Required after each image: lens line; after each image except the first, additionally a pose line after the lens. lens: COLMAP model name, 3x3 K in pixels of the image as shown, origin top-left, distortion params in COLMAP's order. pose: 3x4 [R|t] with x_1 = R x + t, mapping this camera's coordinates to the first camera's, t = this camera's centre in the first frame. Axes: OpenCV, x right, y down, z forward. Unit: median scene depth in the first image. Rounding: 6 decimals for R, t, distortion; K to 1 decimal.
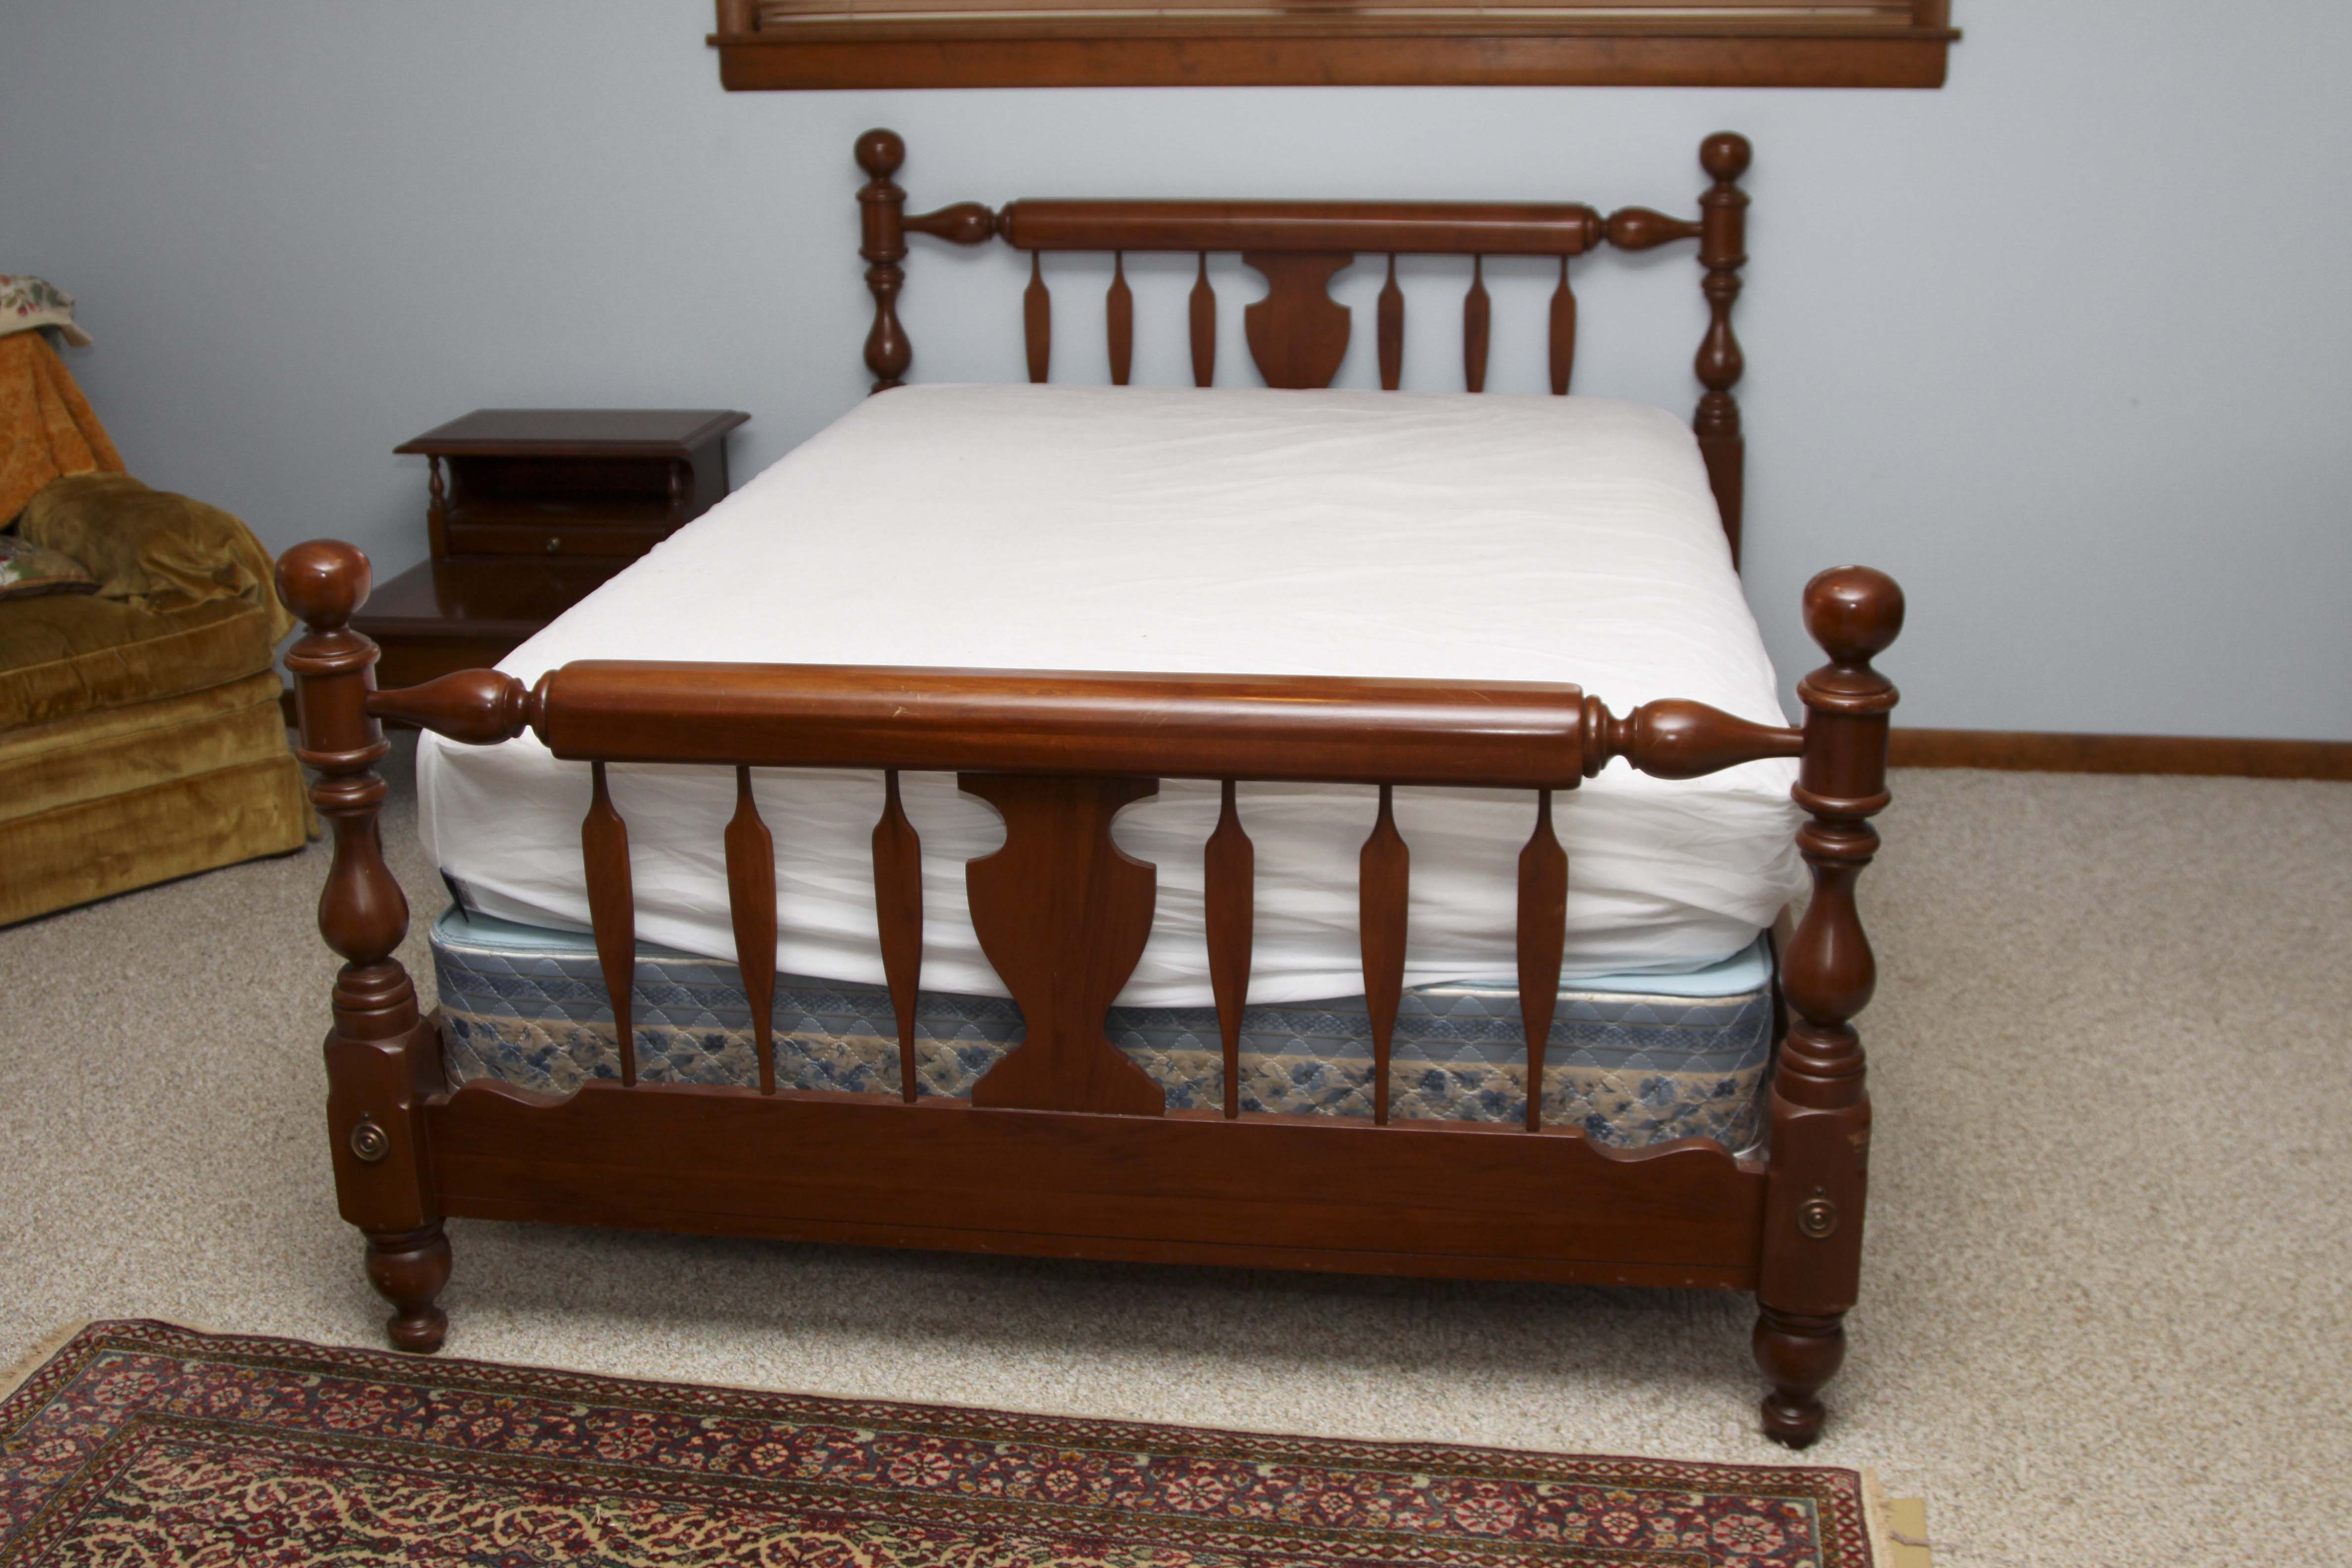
lens RADIAL K [[2549.7, 0, 1193.3], [0, 2549.7, 791.5], [0, 0, 1]] dist [-0.138845, 0.073861]
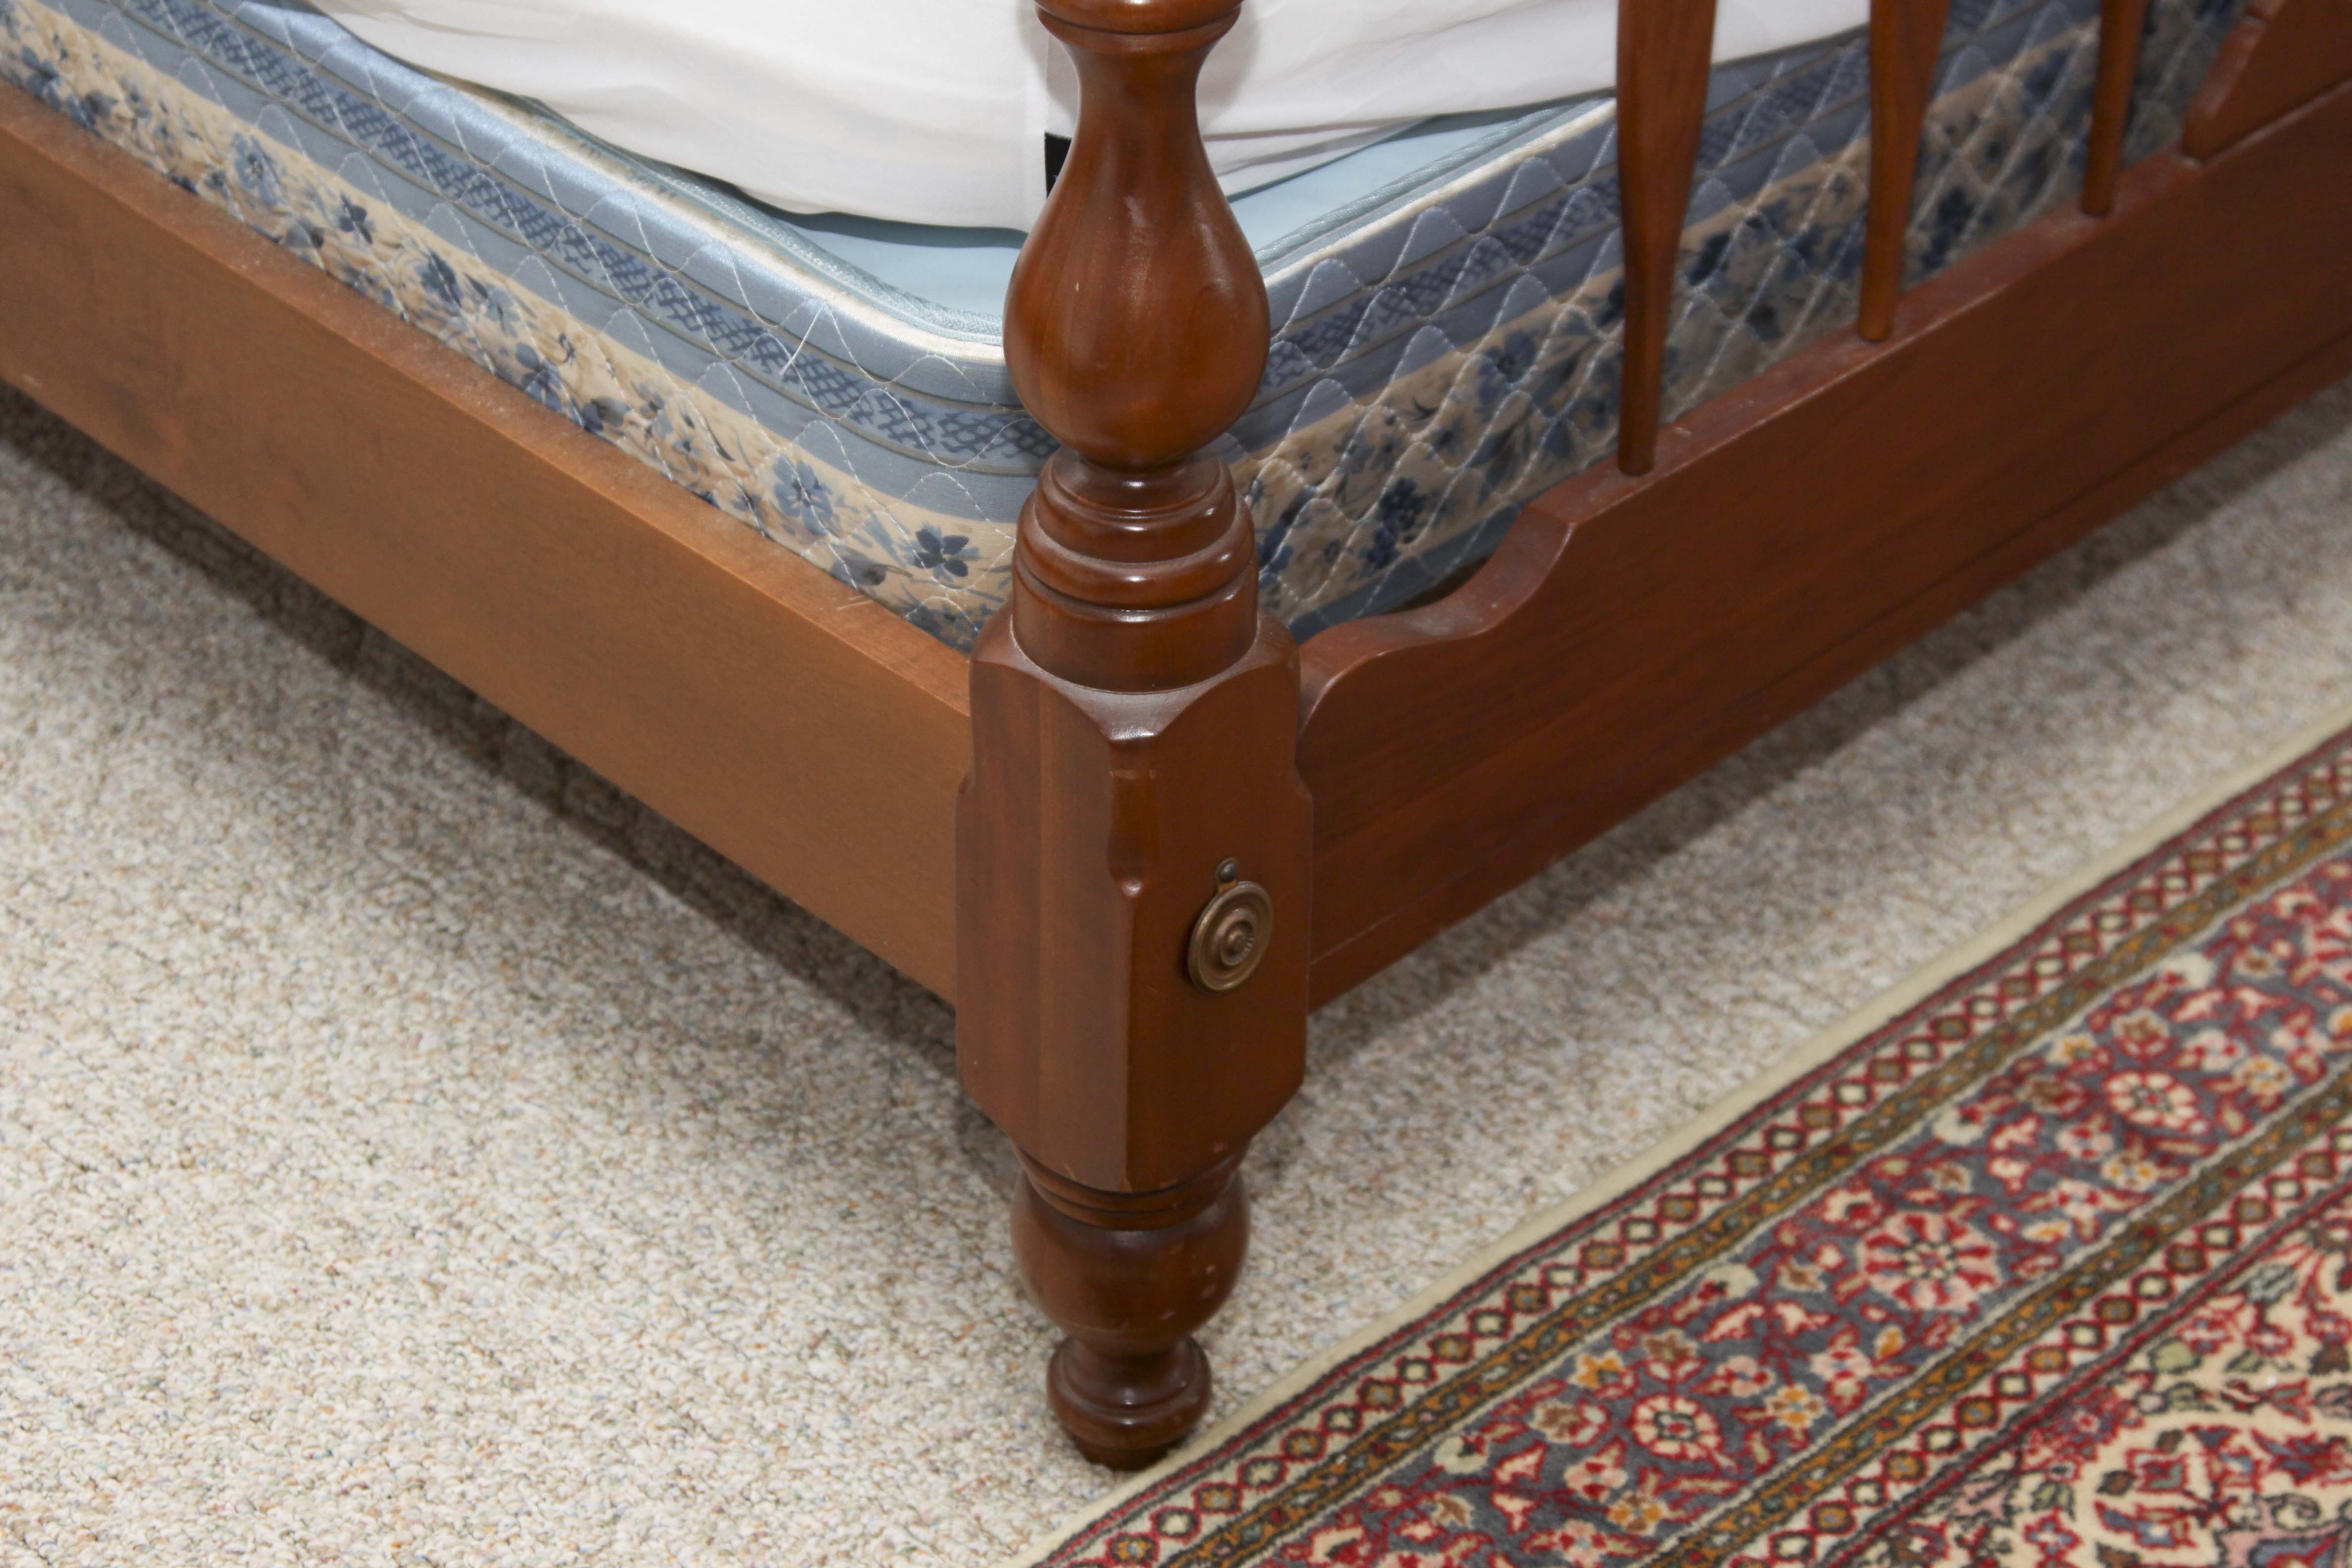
lens RADIAL K [[4991.0, 0, 1207.8], [0, 4991.0, 786.0], [0, 0, 1]] dist [0.102275, 0.245296]
pose [[0.603909, -0.448471, 0.658914, -0.752082], [0.242785, 0.890906, 0.383851, -0.140927], [-0.759177, -0.071837, 0.646908, 0.536829]]
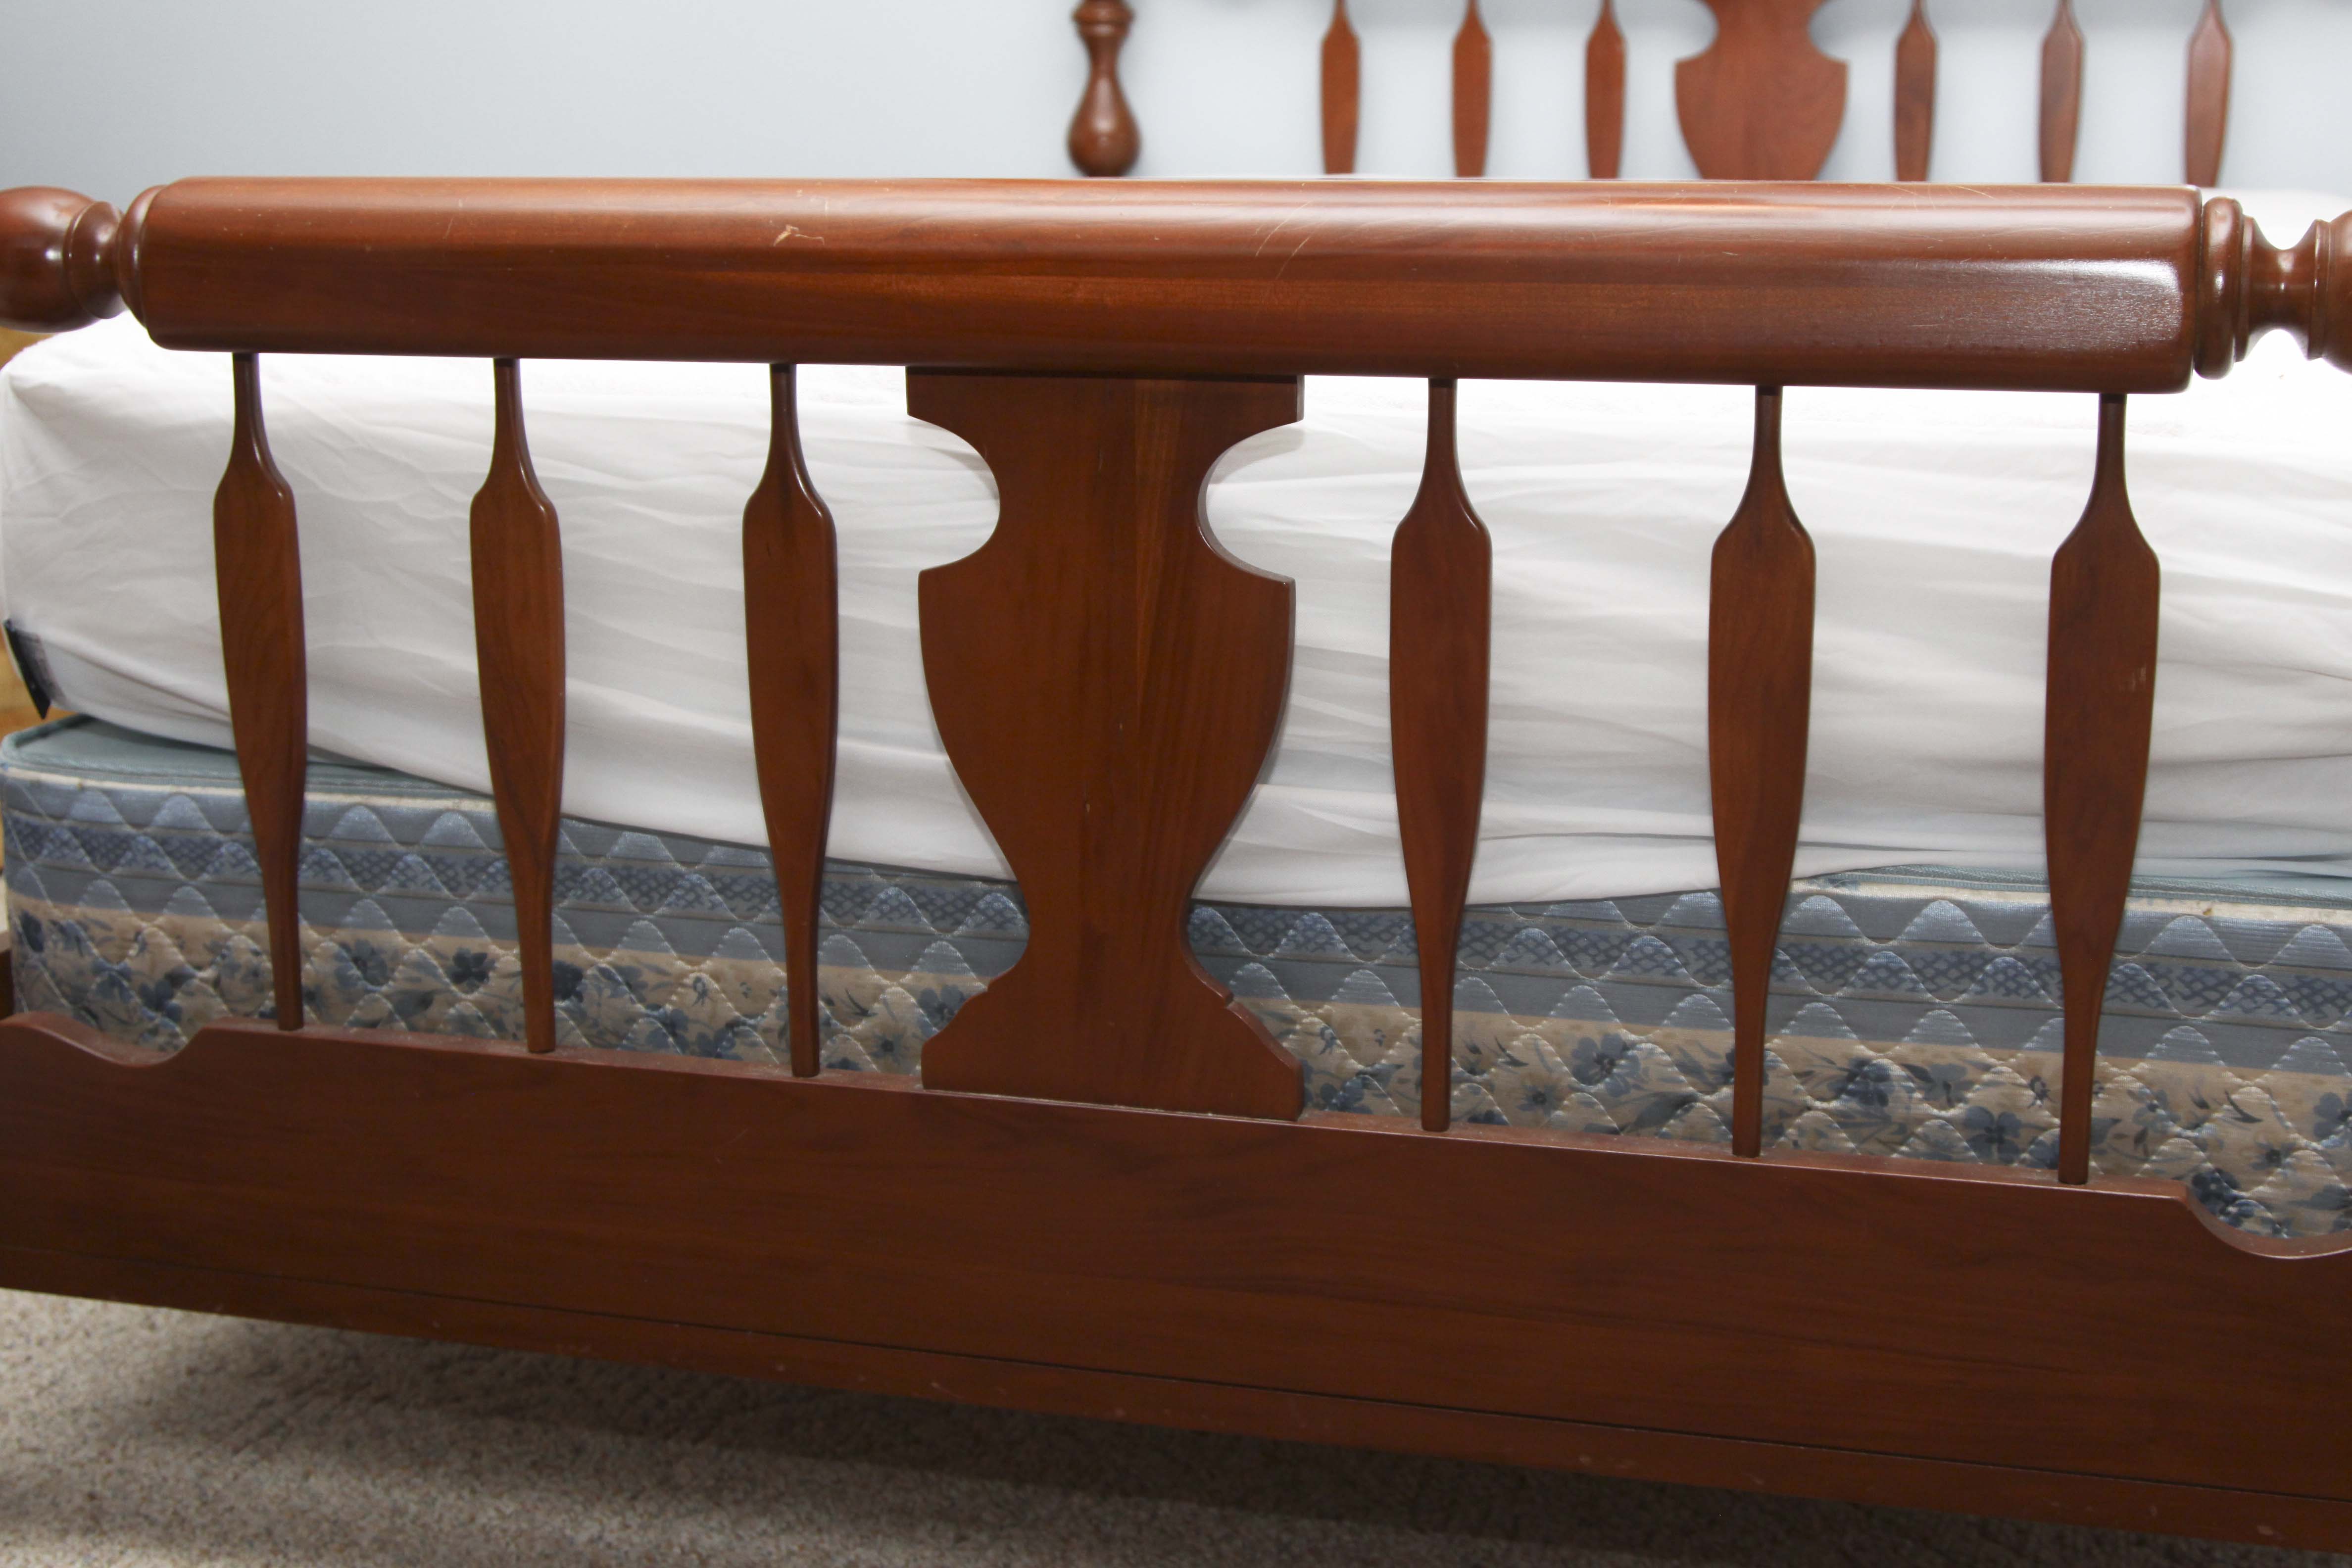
lens RADIAL K [[3356.5, 0, 1203.4], [0, 3356.5, 777.7], [0, 0, 1]] dist [-0.055944, 0.088583]
pose [[0.987467, 0.038509, -0.153057, 0.062254], [-0.056333, 0.991897, -0.113875, 0.128319], [0.147431, 0.121070, 0.981634, 0.338341]]
